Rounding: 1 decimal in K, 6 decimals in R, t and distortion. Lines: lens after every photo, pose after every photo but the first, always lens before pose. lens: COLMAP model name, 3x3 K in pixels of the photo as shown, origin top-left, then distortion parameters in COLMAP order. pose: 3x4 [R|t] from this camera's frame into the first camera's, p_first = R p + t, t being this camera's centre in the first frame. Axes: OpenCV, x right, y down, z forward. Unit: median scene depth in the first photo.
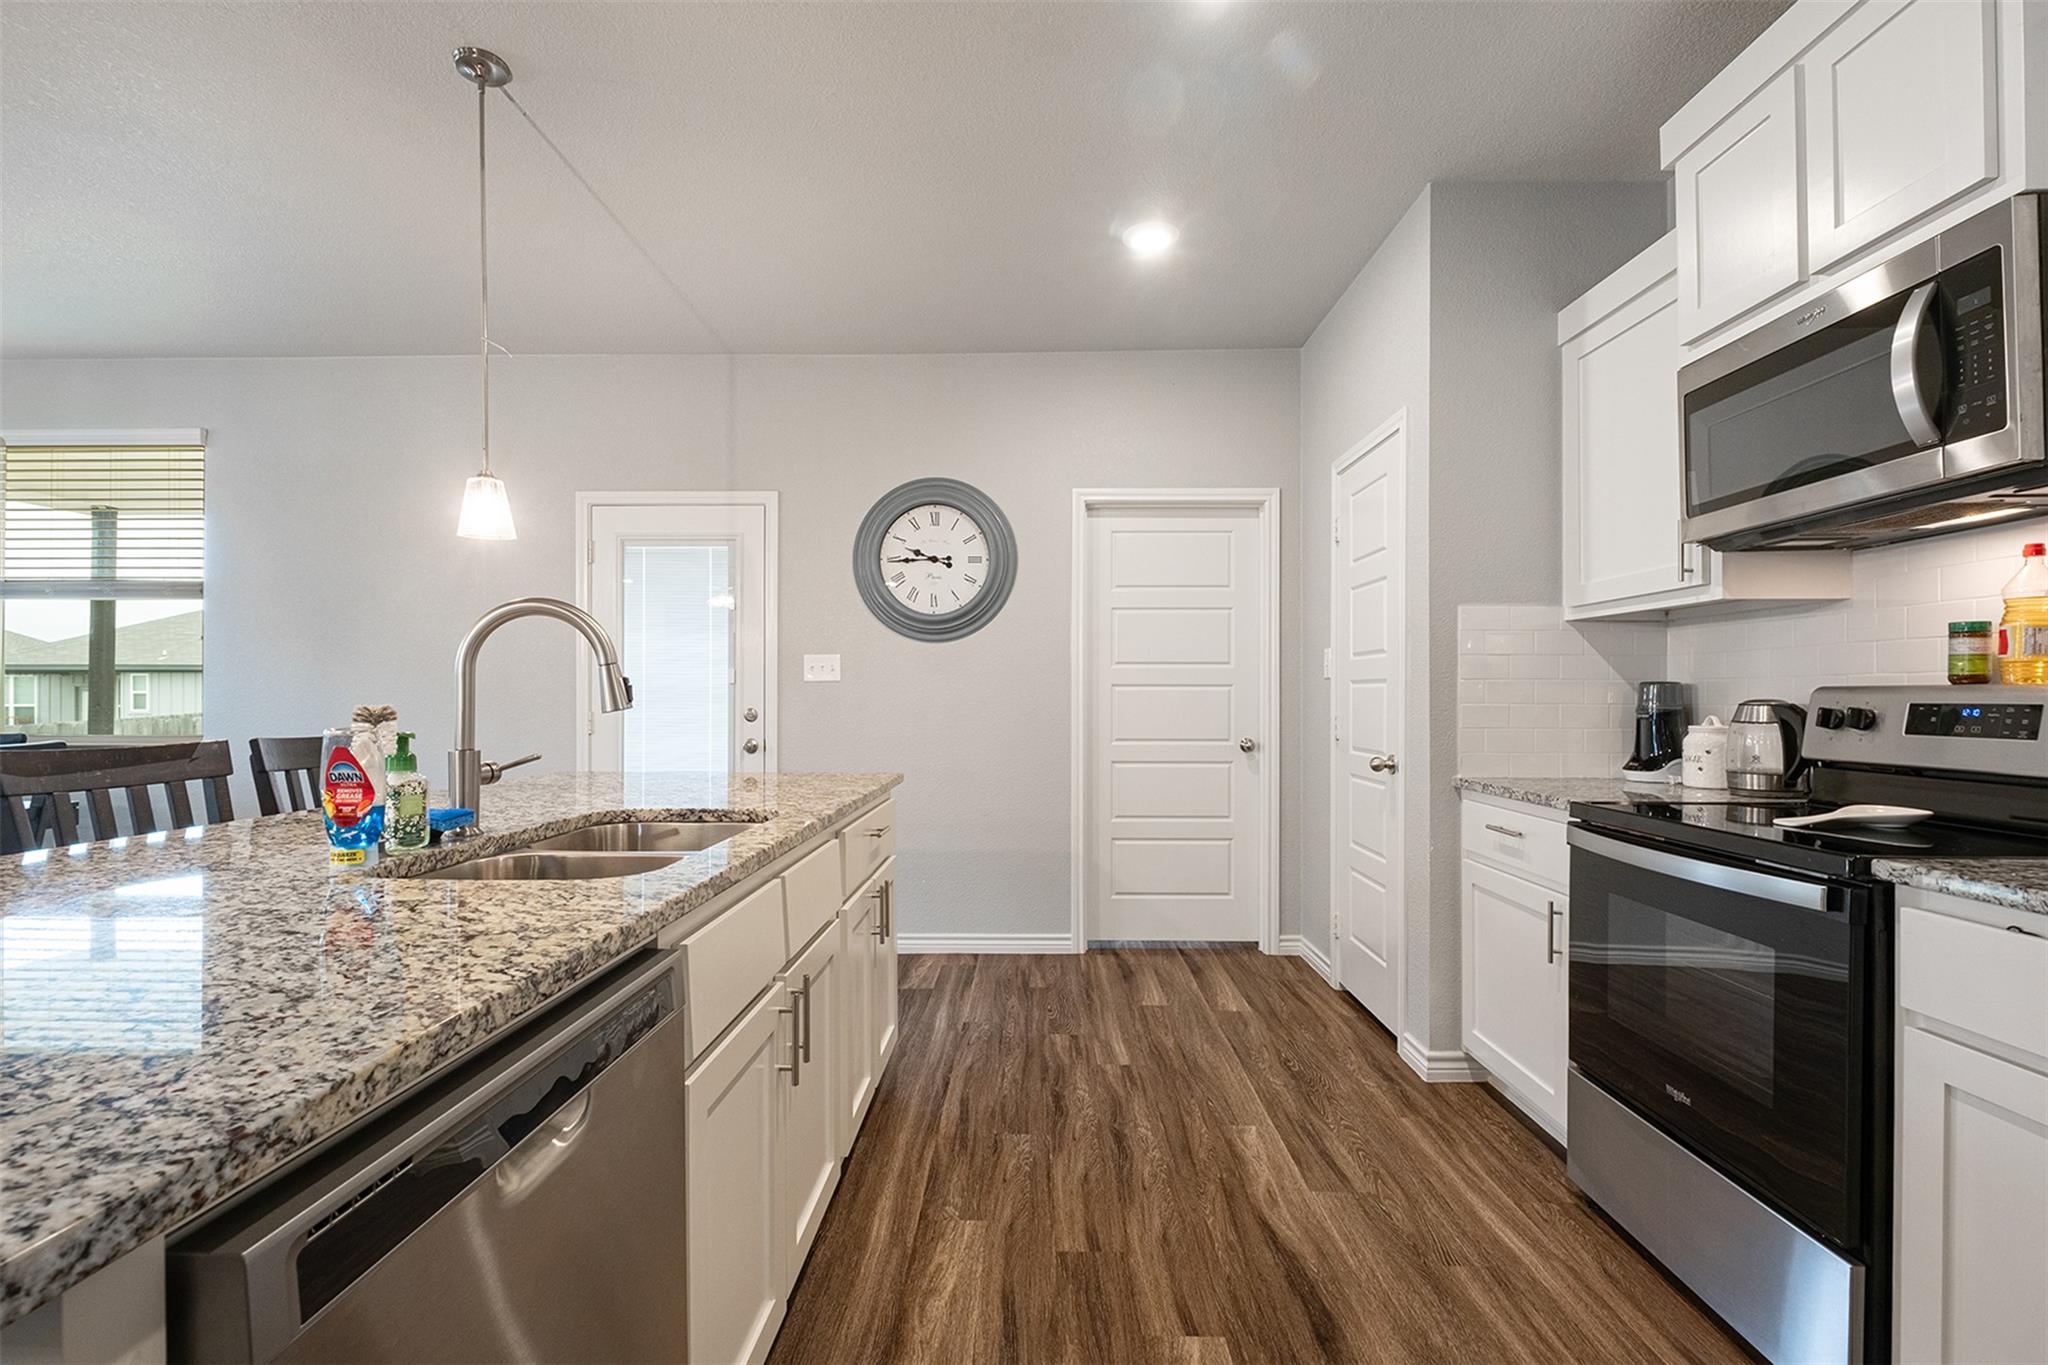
lens RADIAL K [[899.7, 0, 1013.5], [0, 899.7, 695.7], [0, 0, 1]] dist [0.002231, -0.005344]
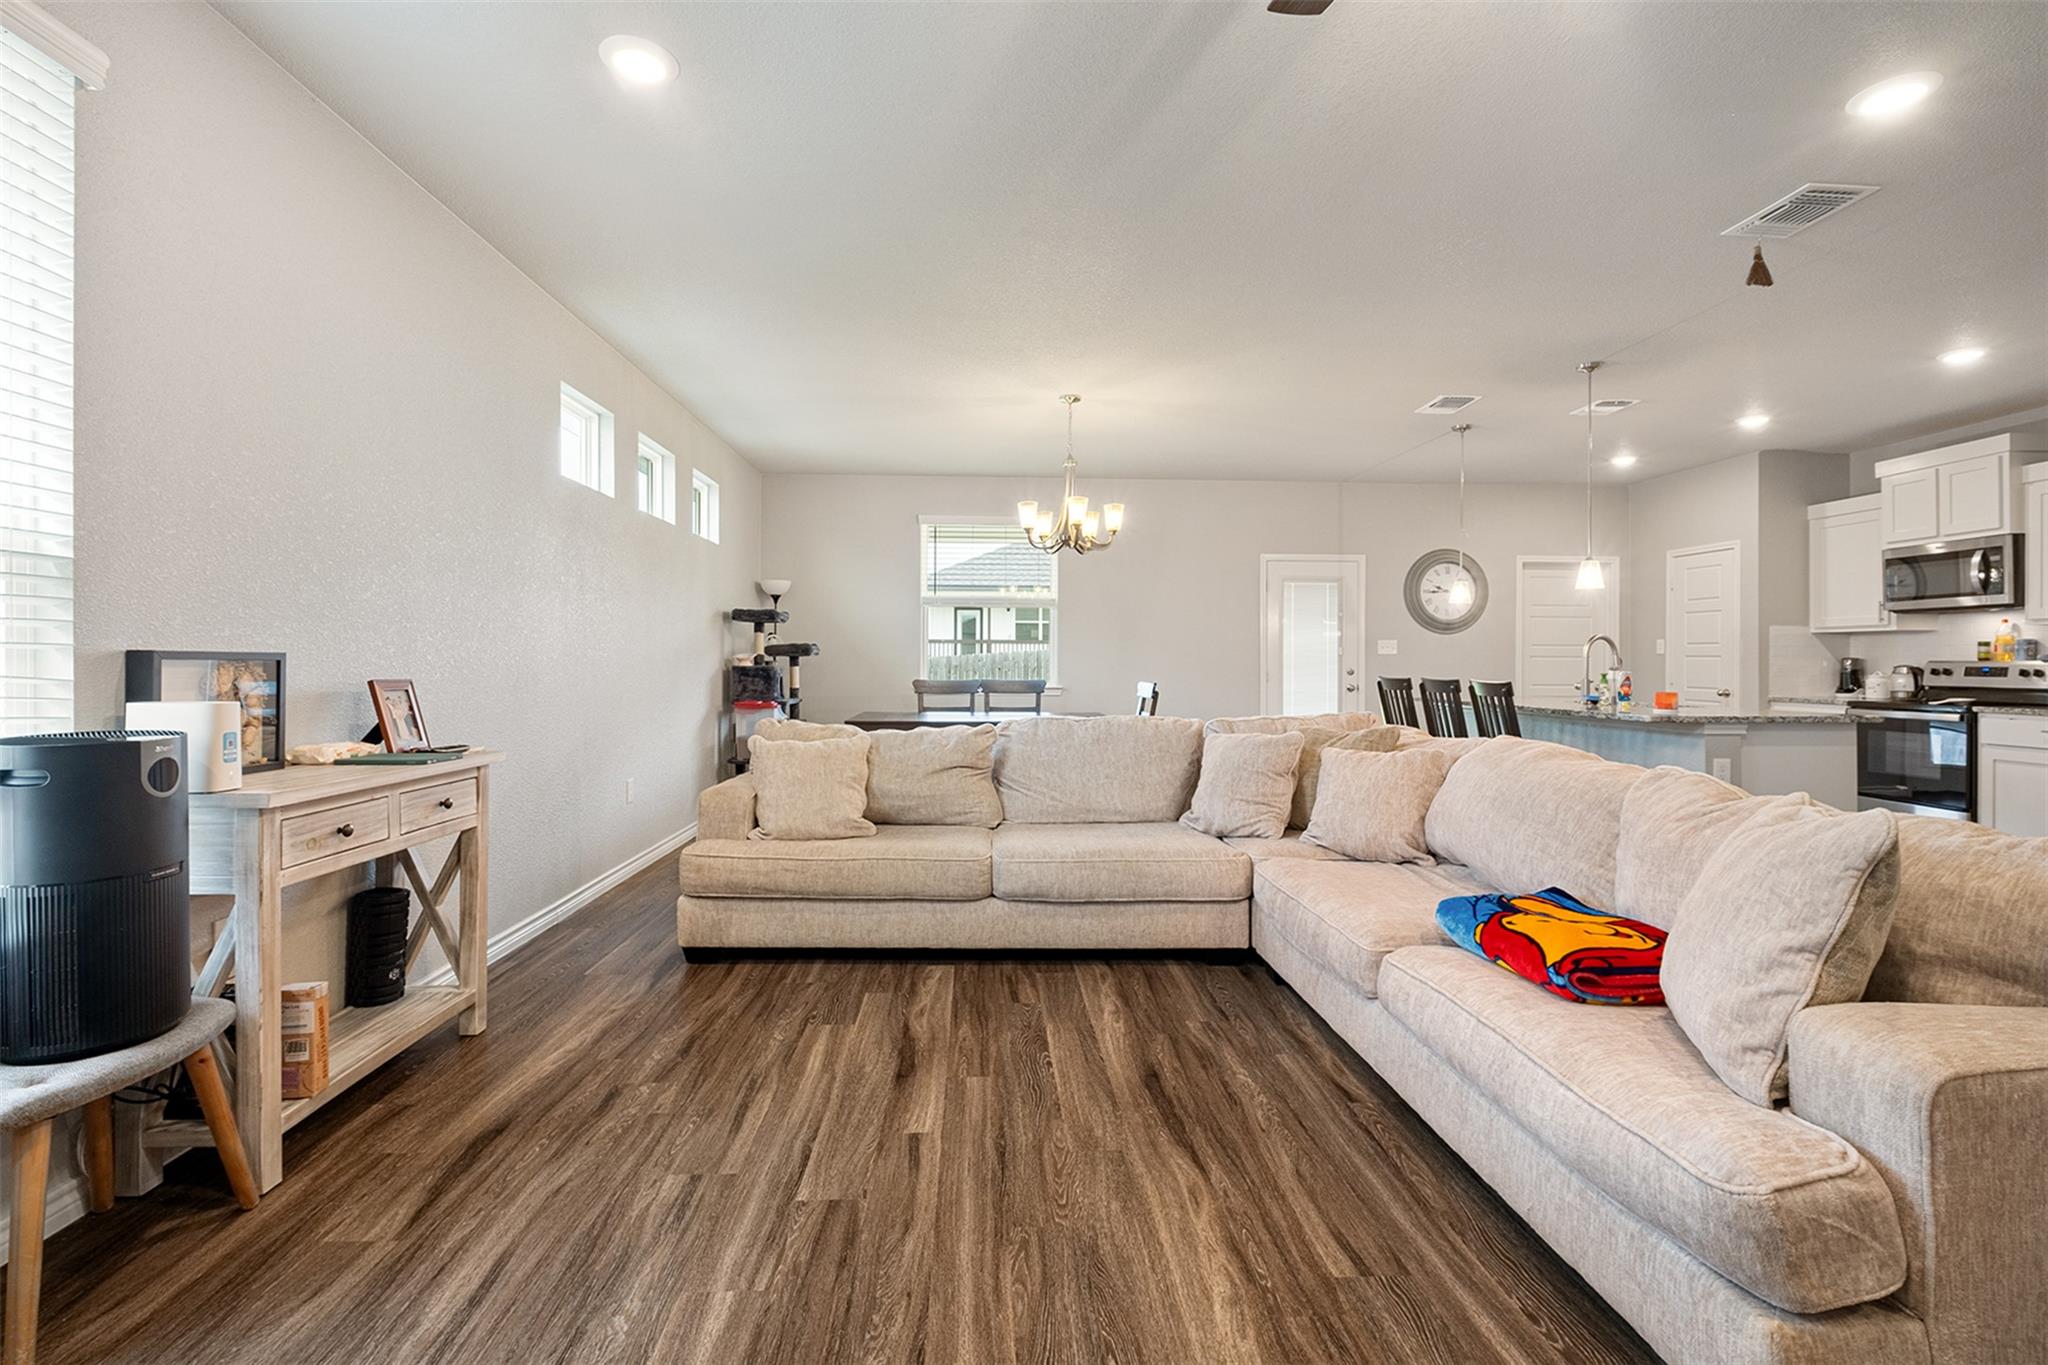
lens RADIAL K [[892.2, 0, 1014.3], [0, 892.2, 659.3], [0, 0, 1]] dist [0.005800, -0.006860]
pose [[0.997531, 0.004174, 0.070100, -2.001303], [-0.004183, 0.999991, -0.000018, -0.002731], [-0.070100, -0.000276, 0.997540, -1.477941]]
